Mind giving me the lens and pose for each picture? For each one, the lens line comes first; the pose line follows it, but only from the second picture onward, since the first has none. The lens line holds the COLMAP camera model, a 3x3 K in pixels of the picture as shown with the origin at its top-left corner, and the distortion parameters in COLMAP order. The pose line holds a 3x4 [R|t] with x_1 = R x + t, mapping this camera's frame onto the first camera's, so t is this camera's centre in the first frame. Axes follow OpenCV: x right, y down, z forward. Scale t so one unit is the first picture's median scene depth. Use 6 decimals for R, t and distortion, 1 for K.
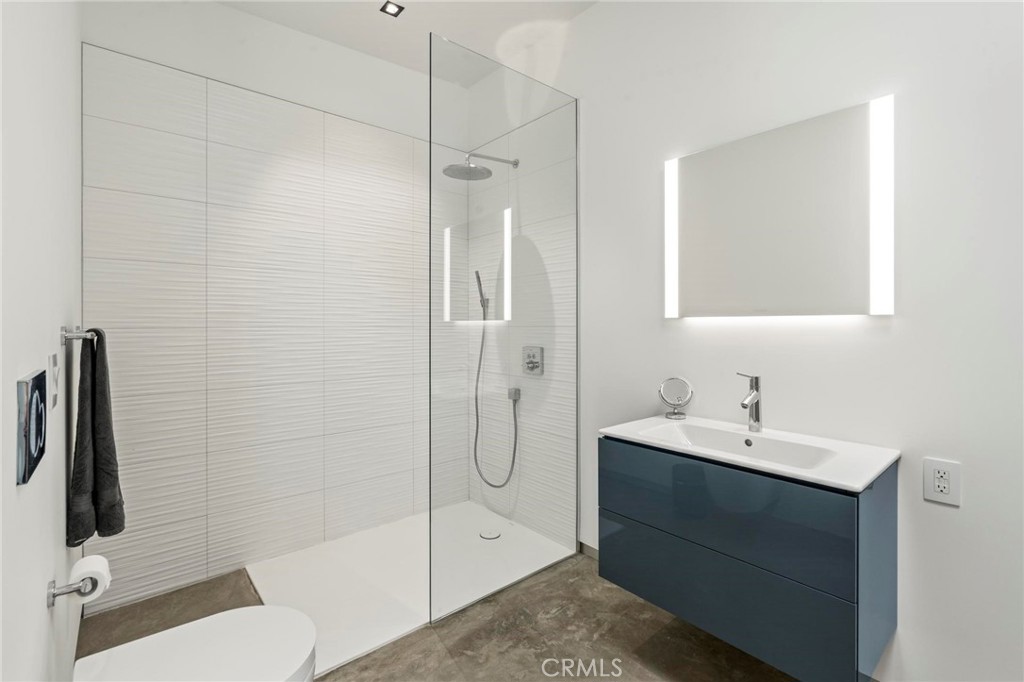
lens RADIAL K [[463.1, 0, 503.9], [0, 463.1, 321.2], [0, 0, 1]] dist [-0.004541, 0.001931]
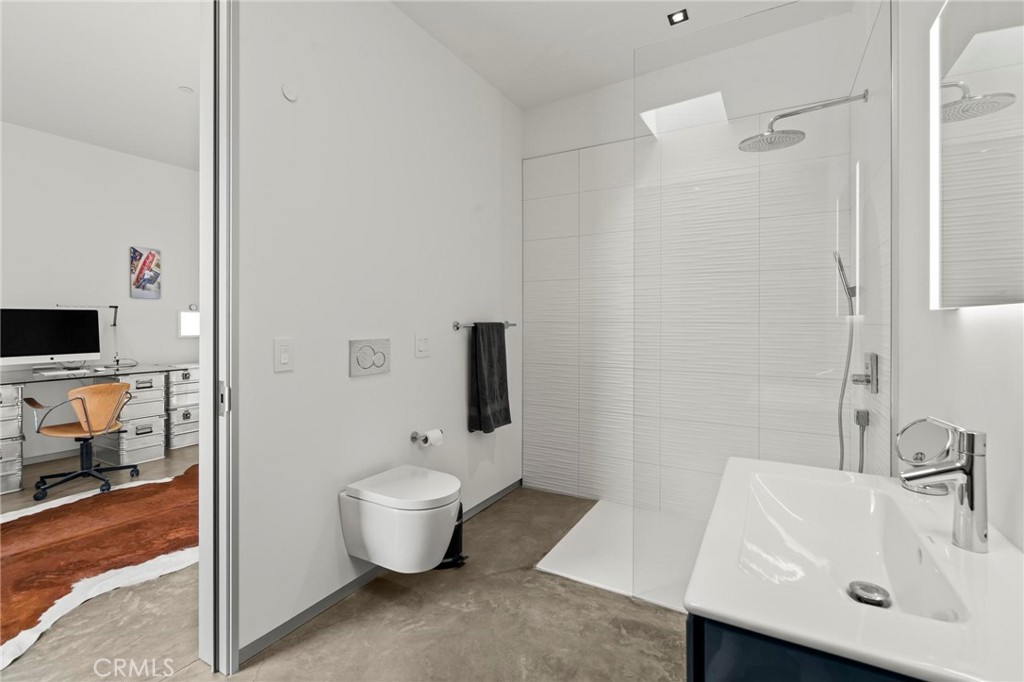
lens RADIAL K [[463.1, 0, 513.8], [0, 463.1, 319.9], [0, 0, 1]] dist [-0.004541, 0.001931]
pose [[0.340749, -0.002751, -0.940150, 0.825774], [0.007767, 0.999970, -0.000111, 0.001395], [0.940122, -0.007265, 0.340760, 0.401816]]
